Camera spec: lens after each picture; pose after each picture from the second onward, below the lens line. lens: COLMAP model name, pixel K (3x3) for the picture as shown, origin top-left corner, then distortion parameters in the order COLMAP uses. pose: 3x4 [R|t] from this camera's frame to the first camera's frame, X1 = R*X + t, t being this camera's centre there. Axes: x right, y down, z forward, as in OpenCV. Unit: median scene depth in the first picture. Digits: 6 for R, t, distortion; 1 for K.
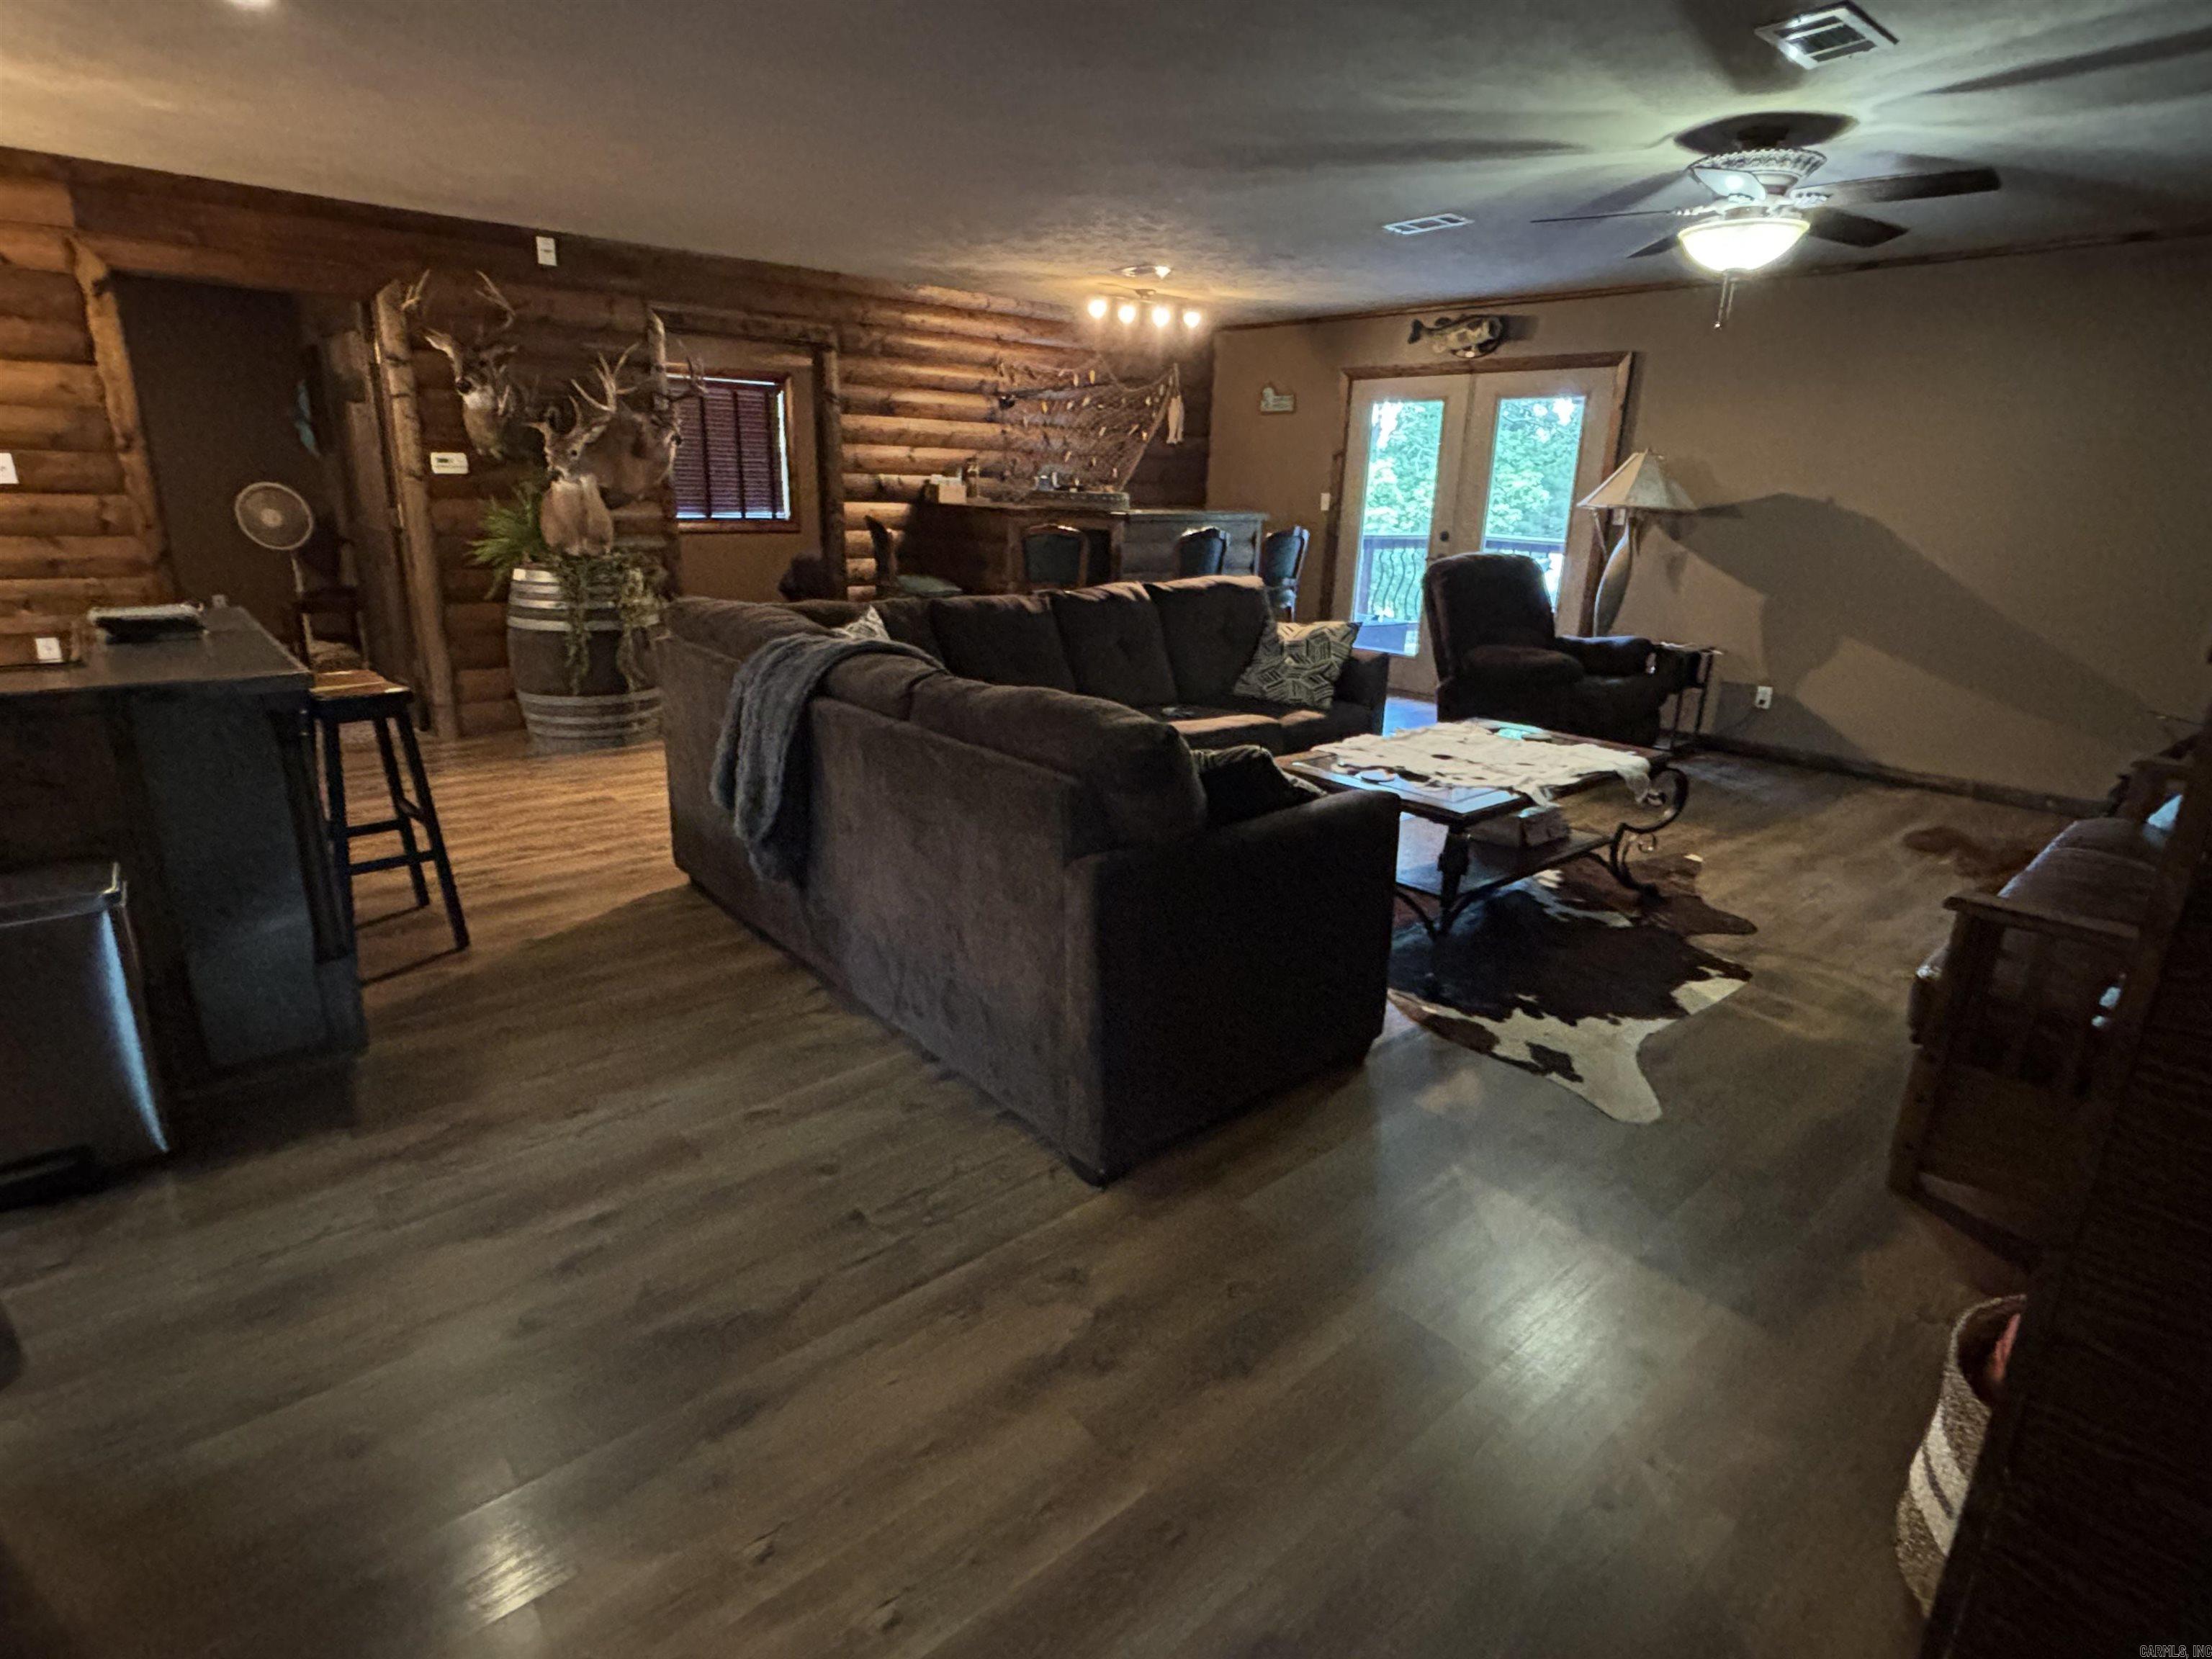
lens RADIAL K [[1126.6, 0, 1106.8], [0, 1126.6, 816.2], [0, 0, 1]] dist [0.022556, 0.000068]
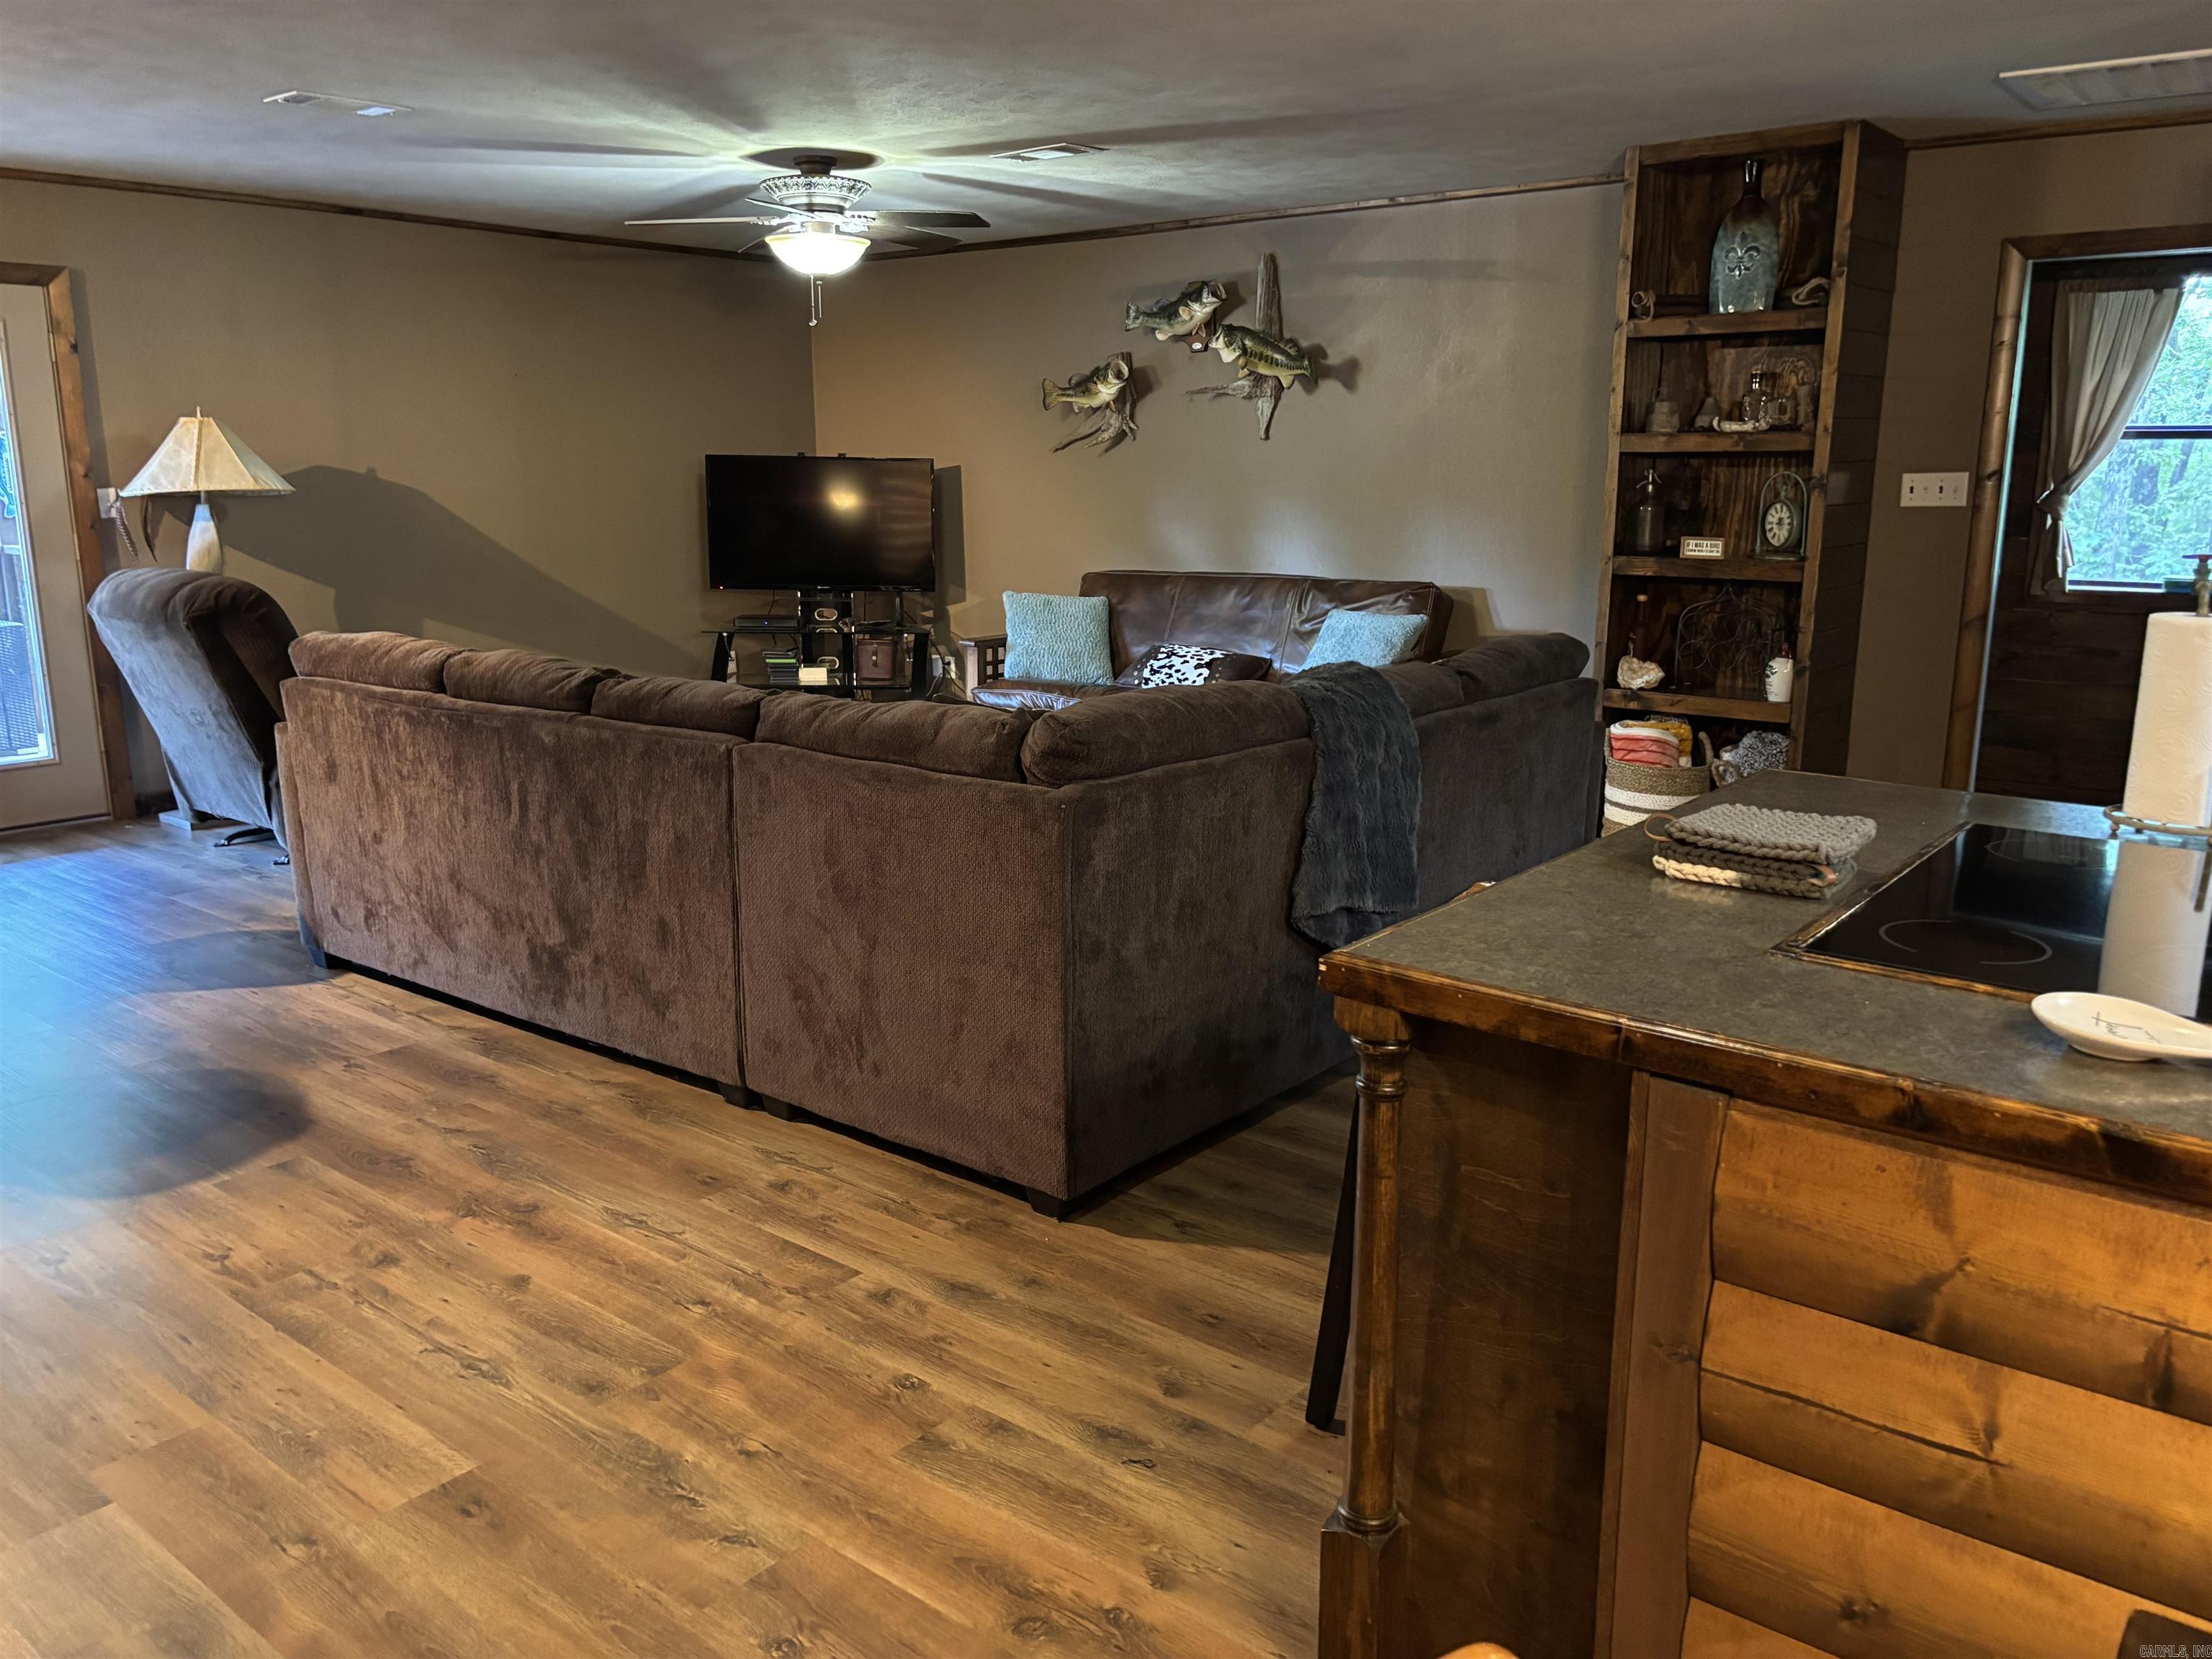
lens RADIAL K [[1669.0, 0, 1085.1], [0, 1669.0, 838.4], [0, 0, 1]] dist [0.047294, -0.060189]
pose [[-0.169963, -0.245523, 0.954375, -1.099339], [0.278879, 0.916892, 0.285545, -0.342391], [-0.945166, 0.314688, -0.087367, 0.992731]]
